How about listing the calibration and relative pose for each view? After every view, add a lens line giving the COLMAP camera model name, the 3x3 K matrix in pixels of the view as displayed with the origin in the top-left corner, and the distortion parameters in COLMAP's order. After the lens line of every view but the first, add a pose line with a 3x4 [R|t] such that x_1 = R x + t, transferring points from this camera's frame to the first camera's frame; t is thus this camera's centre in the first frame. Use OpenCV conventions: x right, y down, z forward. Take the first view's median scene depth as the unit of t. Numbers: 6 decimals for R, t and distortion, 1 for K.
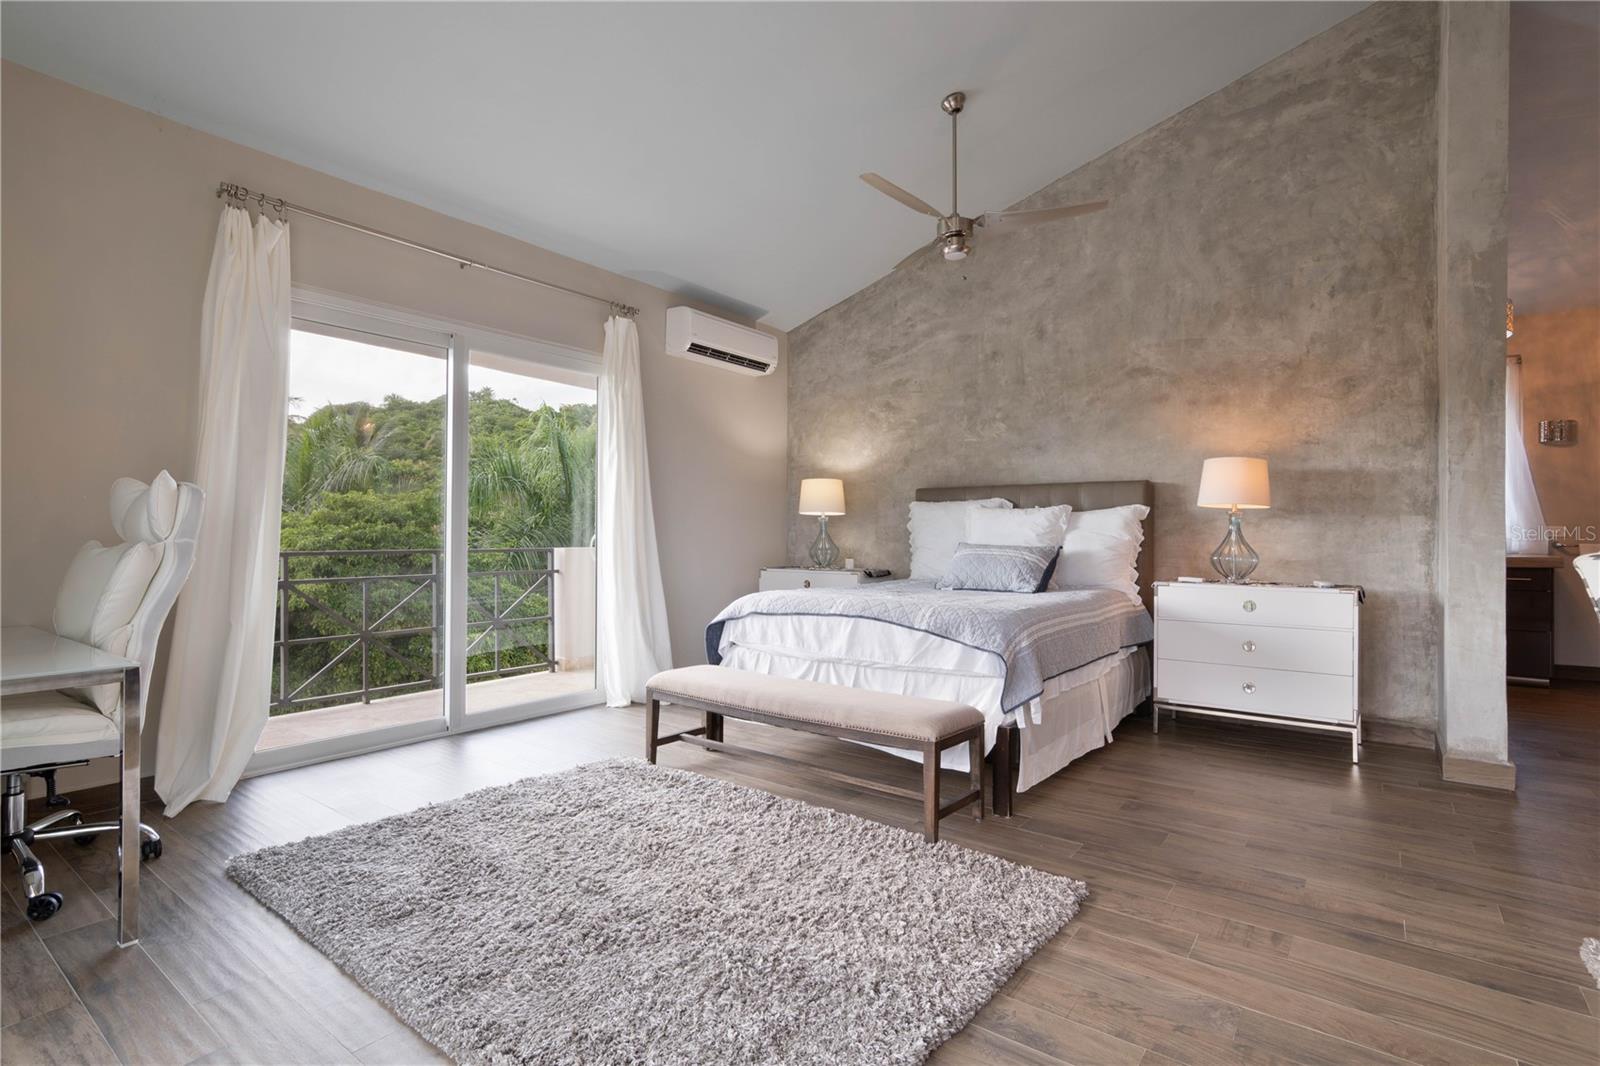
lens RADIAL K [[778.0, 0, 797.2], [0, 778.0, 534.8], [0, 0, 1]] dist [-0.003608, 0.002888]
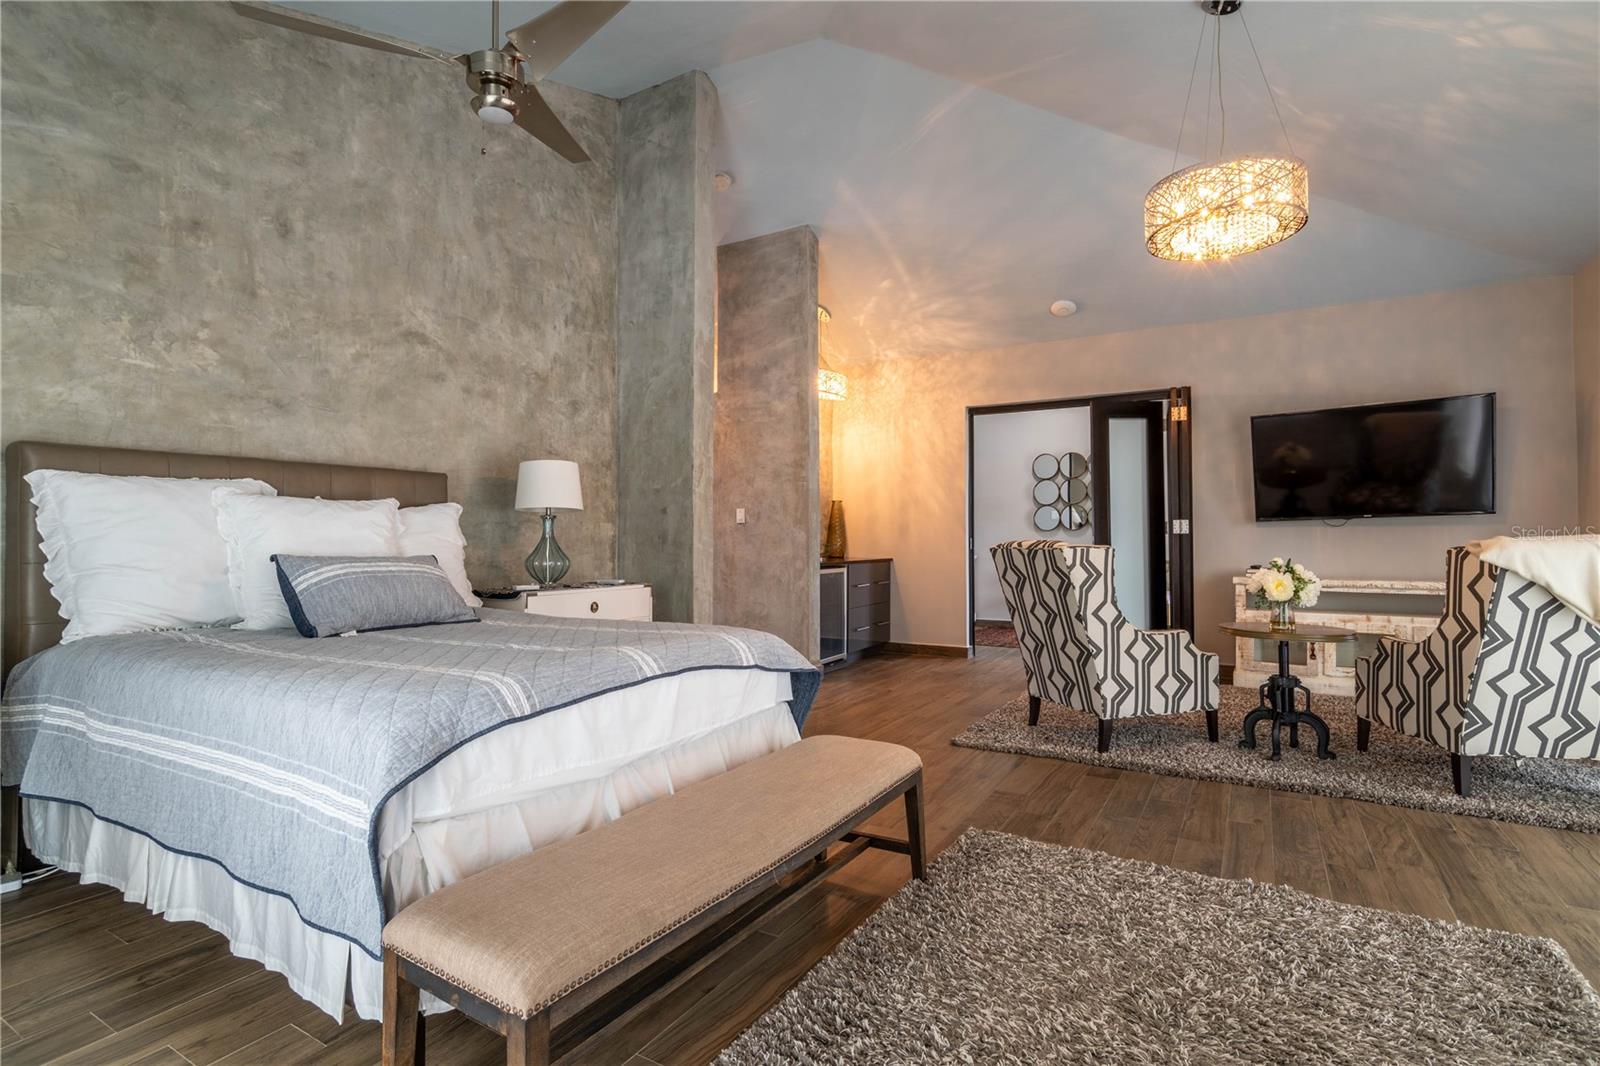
lens RADIAL K [[778.0, 0, 799.5], [0, 778.0, 528.2], [0, 0, 1]] dist [-0.003608, 0.002888]
pose [[-0.116742, 0.003473, 0.993156, -0.395680], [-0.002781, 0.999989, -0.003824, -0.009311], [-0.993158, -0.003208, -0.116731, 0.680973]]
